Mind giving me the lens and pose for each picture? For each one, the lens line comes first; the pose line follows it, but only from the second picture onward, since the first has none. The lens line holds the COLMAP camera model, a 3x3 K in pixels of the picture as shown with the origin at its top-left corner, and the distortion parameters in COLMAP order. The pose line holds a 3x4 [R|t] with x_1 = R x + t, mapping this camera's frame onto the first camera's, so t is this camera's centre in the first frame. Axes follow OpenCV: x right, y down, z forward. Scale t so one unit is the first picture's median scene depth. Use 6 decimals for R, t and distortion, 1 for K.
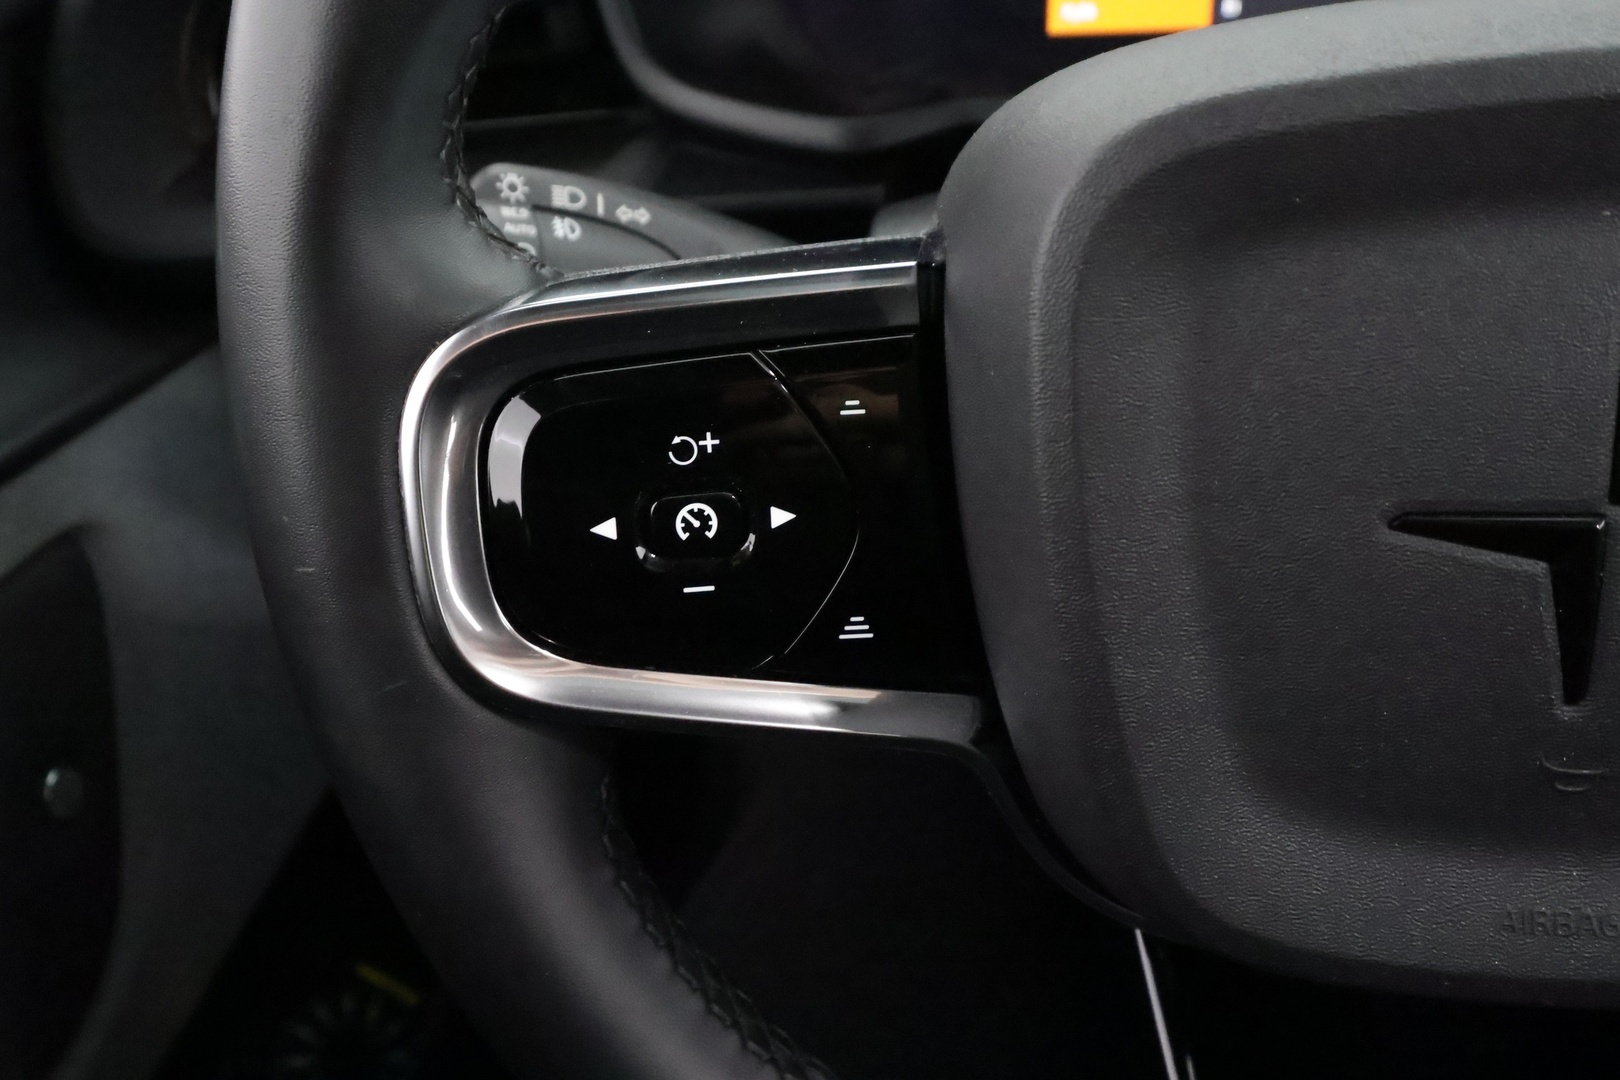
lens RADIAL K [[1276.5, 0, 809.3], [0, 1276.5, 544.0], [0, 0, 1]] dist [0.004400, 0.004782]
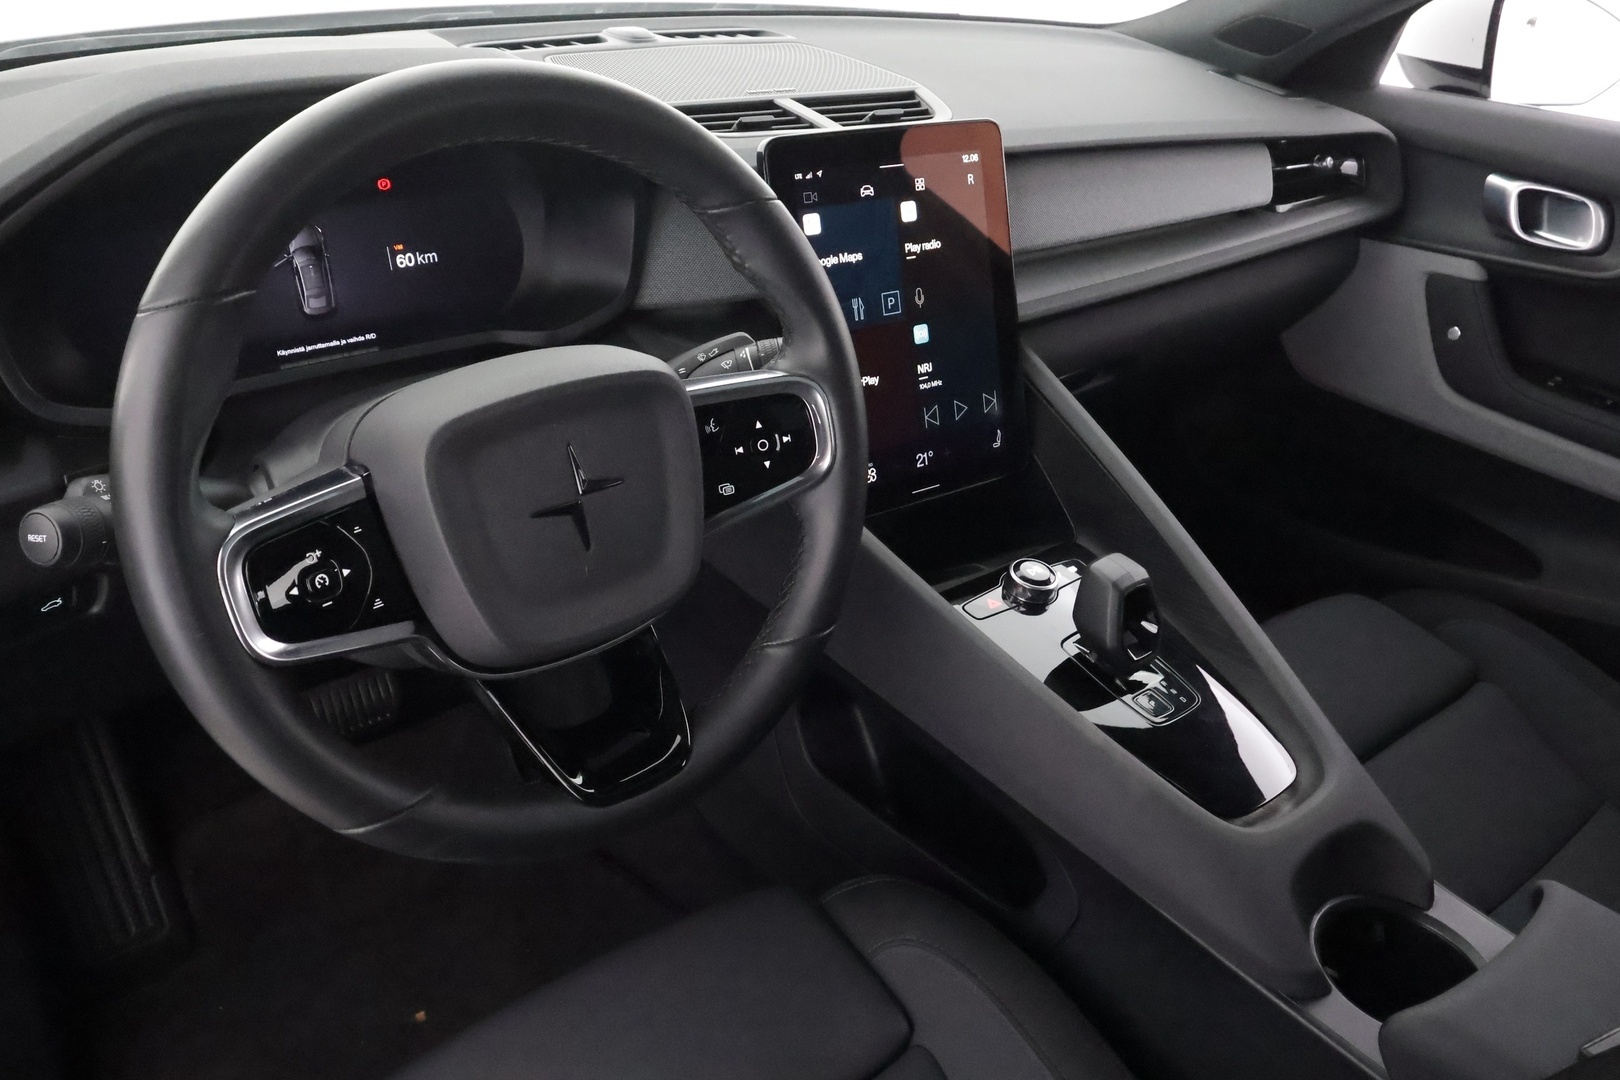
lens RADIAL K [[1276.5, 0, 804.6], [0, 1276.5, 533.3], [0, 0, 1]] dist [0.004400, 0.004782]
pose [[0.697932, -0.259502, 0.667496, -1.203606], [0.311677, 0.949208, 0.043134, 0.094663], [-0.644786, 0.177939, 0.743363, -1.831353]]
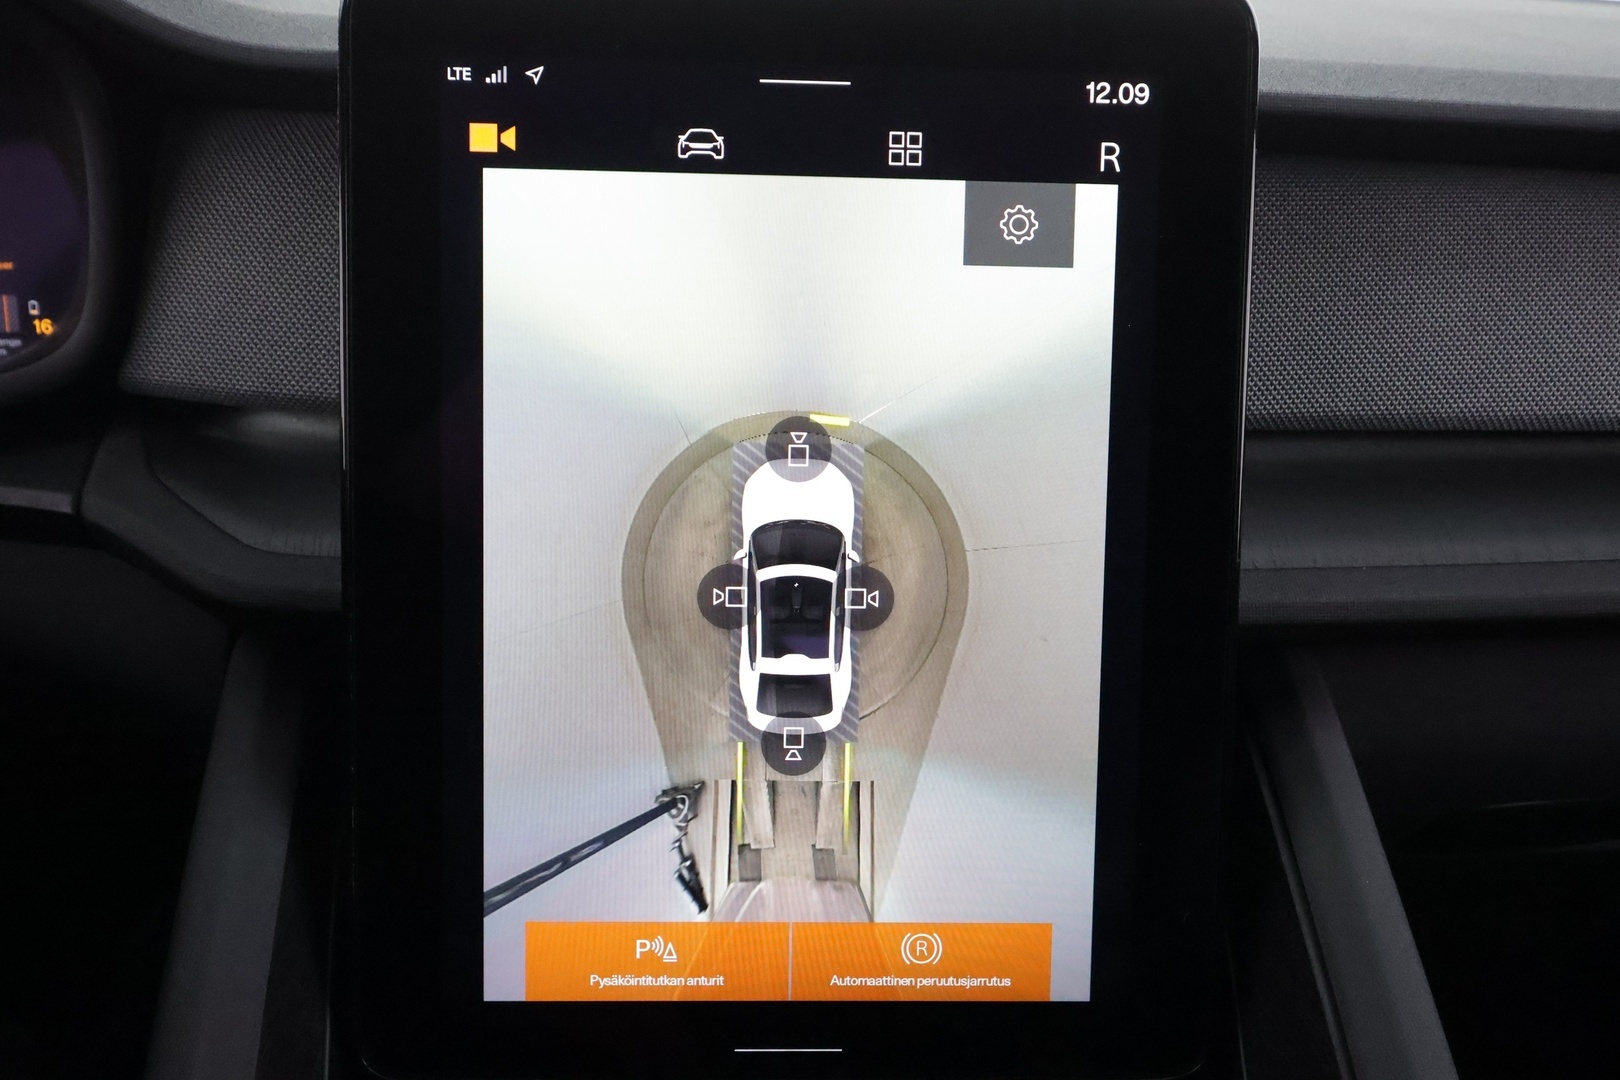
lens RADIAL K [[1276.5, 0, 807.9], [0, 1276.5, 535.6], [0, 0, 1]] dist [0.004400, 0.004782]
pose [[0.976170, -0.000938, 0.217004, 2.191502], [0.044160, 0.979925, -0.194414, -0.038314], [-0.212466, 0.199365, 0.956615, -0.162216]]
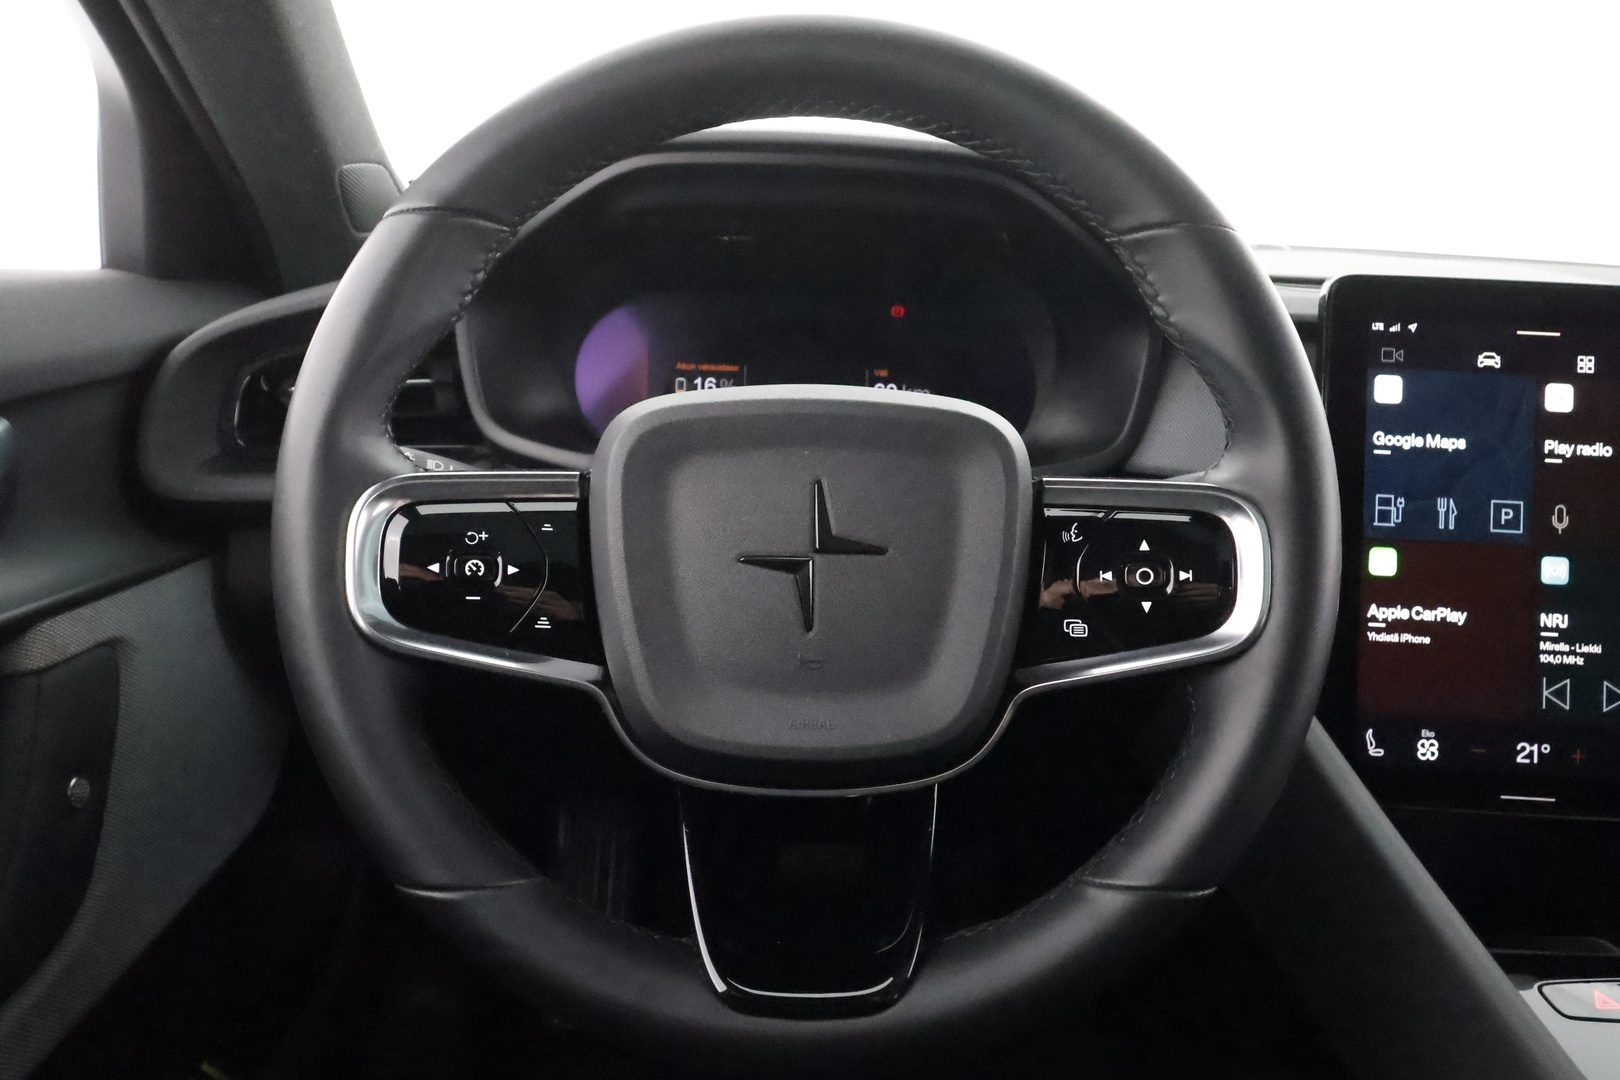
lens RADIAL K [[1068.8, 0, 811.2], [0, 1068.8, 540.2], [0, 0, 1]] dist [-0.003432, -0.000827]
pose [[0.986801, 0.058426, 0.151032, 0.220181], [-0.008408, 0.949874, -0.312521, 0.536445], [-0.161720, 0.307126, 0.937827, -0.951282]]
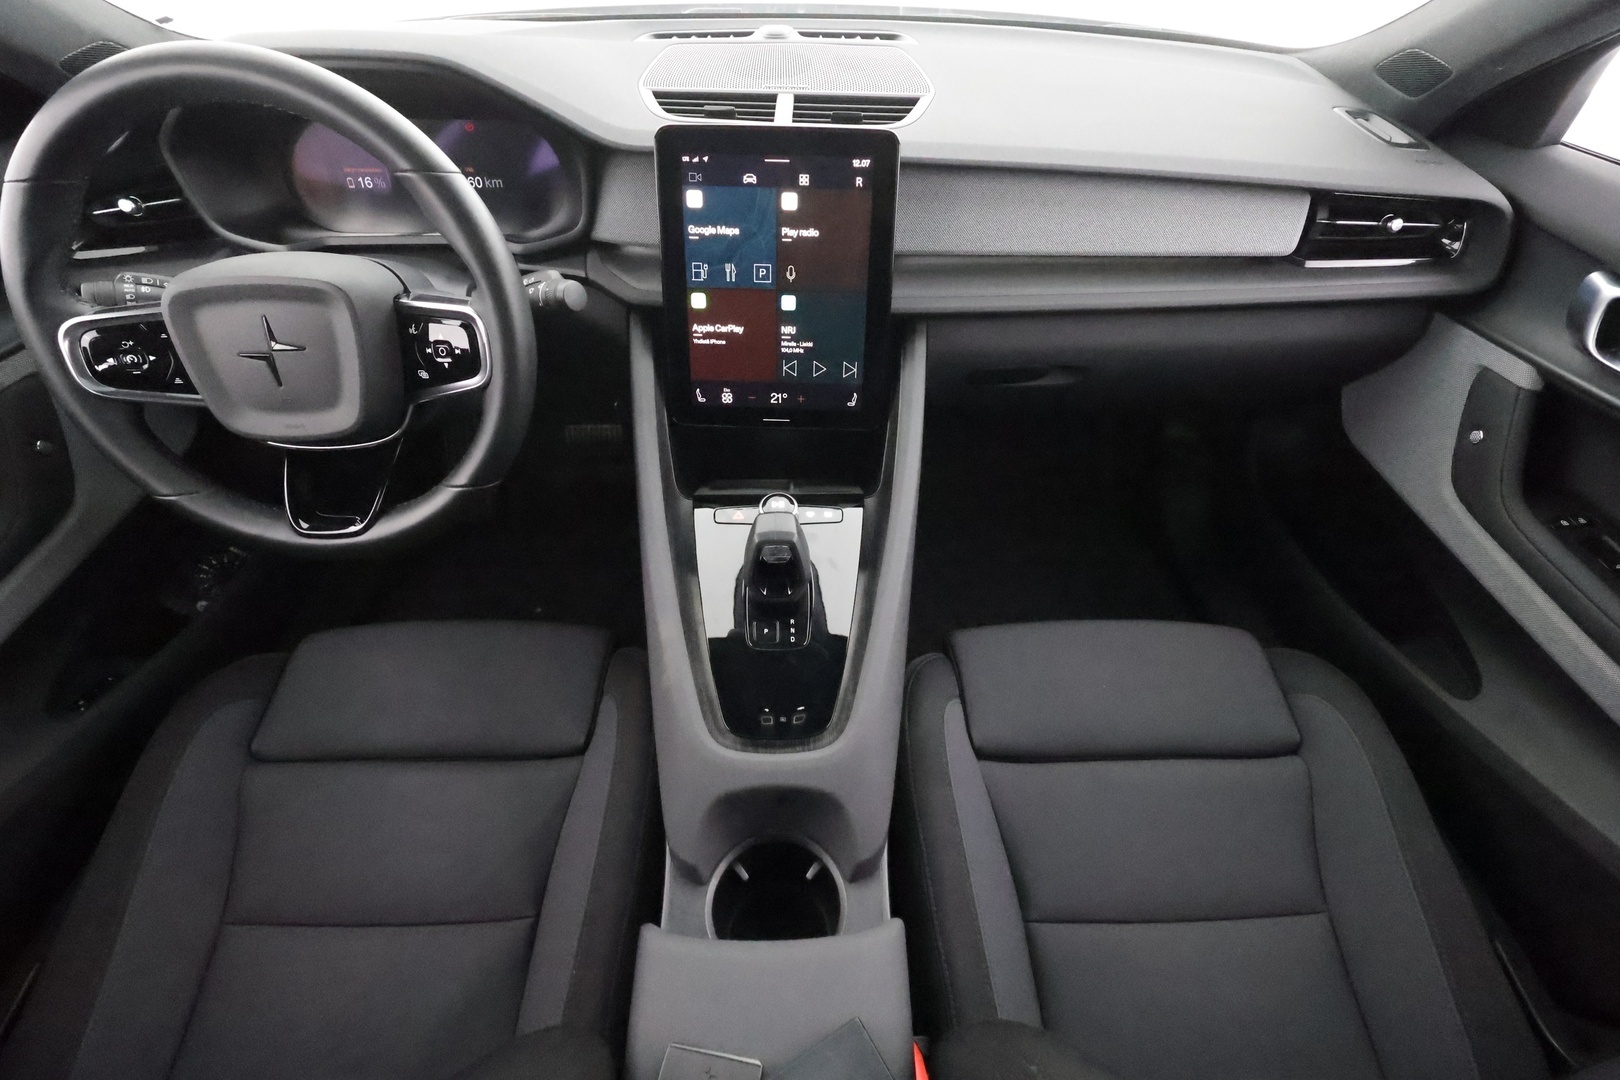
lens RADIAL K [[760.0, 0, 834.5], [0, 760.0, 540.1], [0, 0, 1]] dist [-0.001404, 0.001222]
pose [[0.986989, -0.050552, 0.152633, 2.168286], [0.024948, 0.985941, 0.165218, 0.262632], [-0.158839, -0.159261, 0.974375, -2.505713]]
